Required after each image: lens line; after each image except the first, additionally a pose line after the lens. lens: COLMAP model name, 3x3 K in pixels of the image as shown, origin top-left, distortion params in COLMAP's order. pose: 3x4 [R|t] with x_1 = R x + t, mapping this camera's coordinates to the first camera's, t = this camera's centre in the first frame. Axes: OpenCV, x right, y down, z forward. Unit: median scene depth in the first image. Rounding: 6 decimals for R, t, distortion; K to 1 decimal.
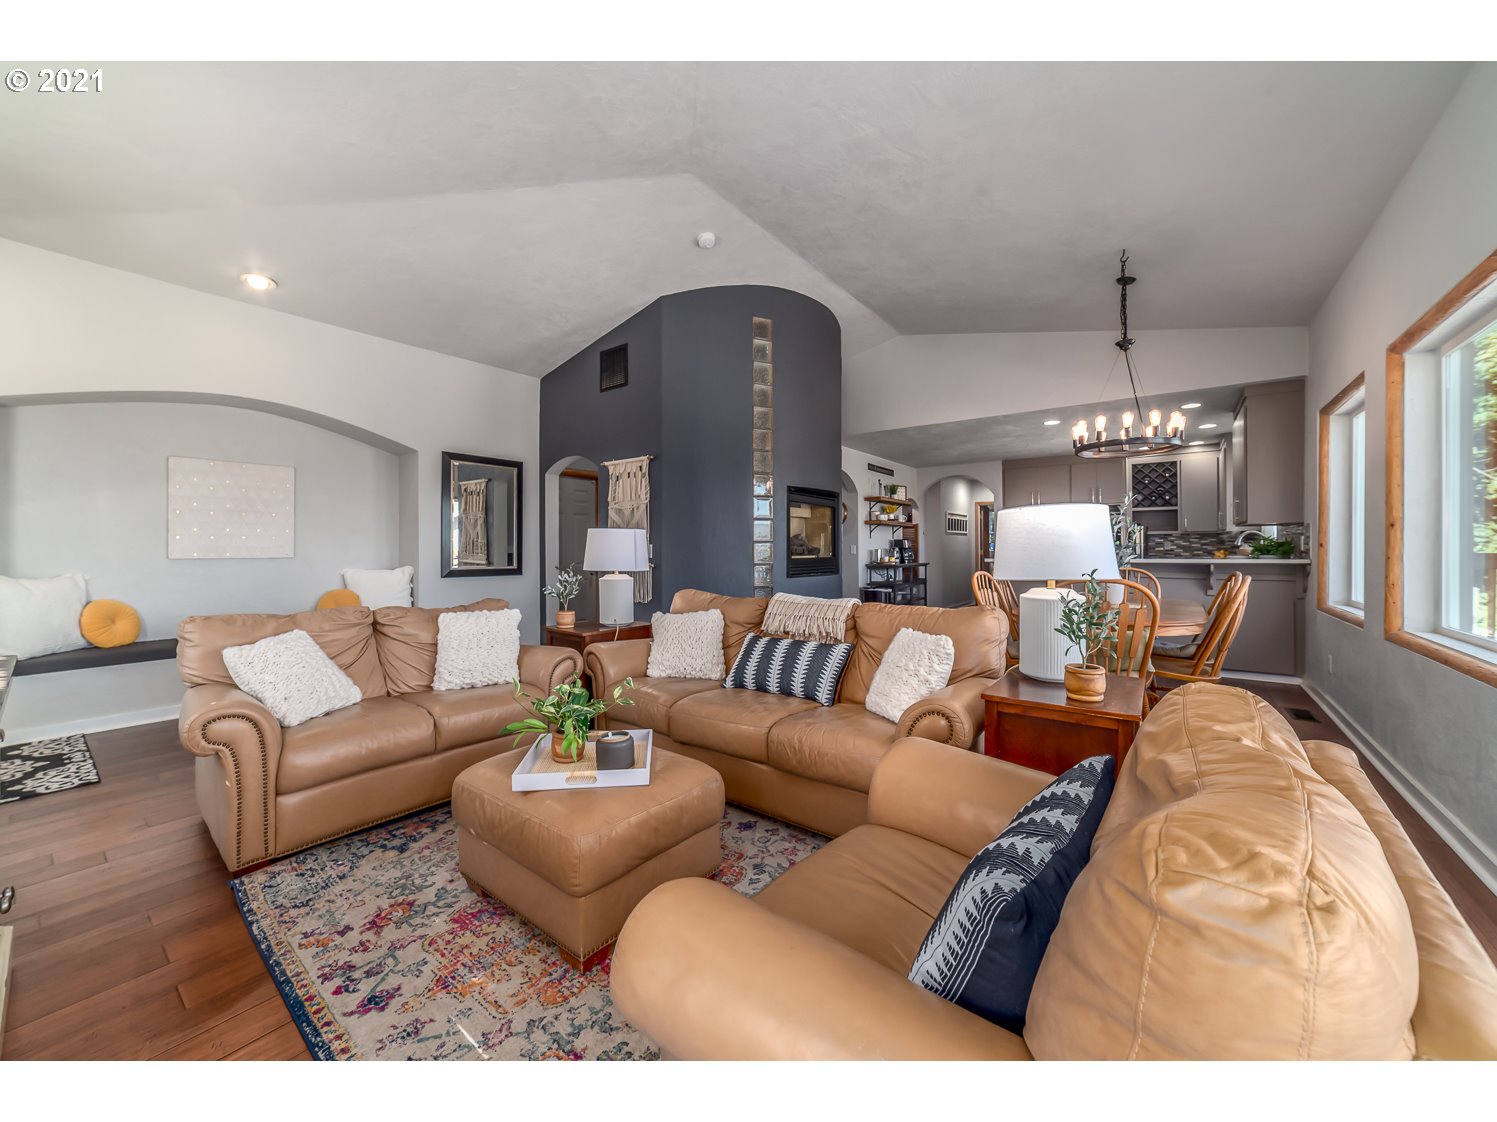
lens RADIAL K [[572.8, 0, 742.4], [0, 572.8, 552.4], [0, 0, 1]] dist [-0.019308, 0.000607]
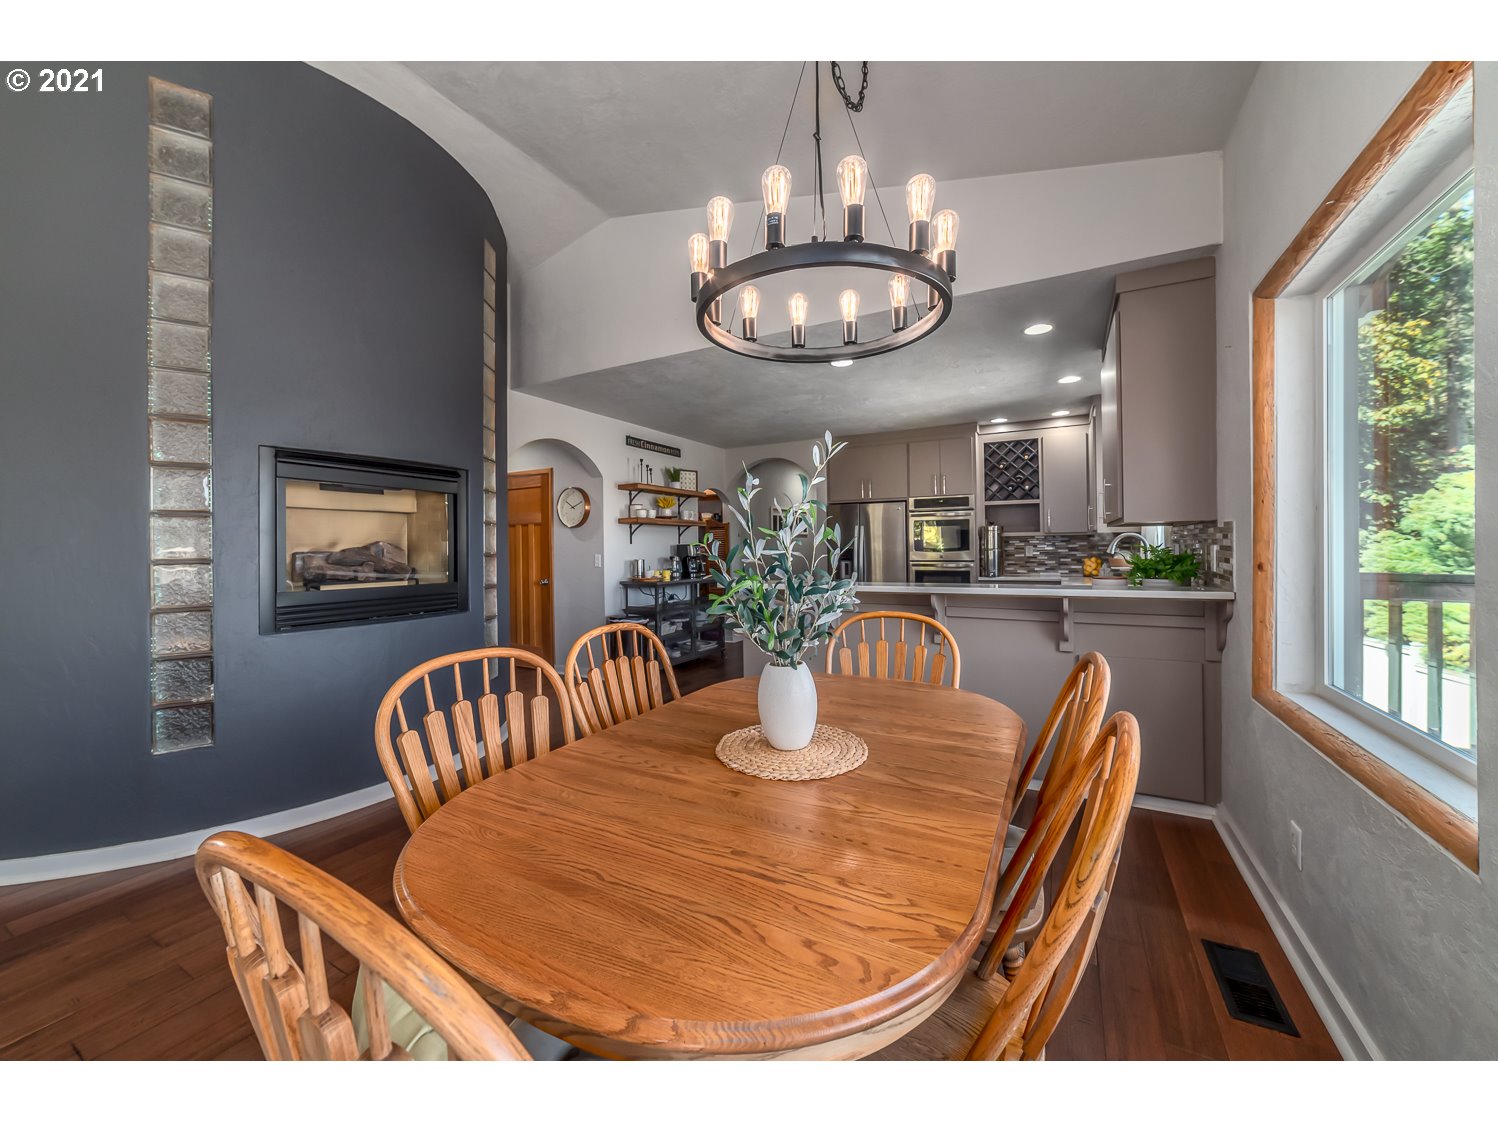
lens RADIAL K [[573.2, 0, 751.4], [0, 573.2, 546.6], [0, 0, 1]] dist [-0.019308, 0.000607]
pose [[0.988731, -0.006809, 0.149548, 0.348526], [0.007939, 0.999944, -0.006962, -0.020556], [-0.149492, 0.008070, 0.988730, 0.388781]]
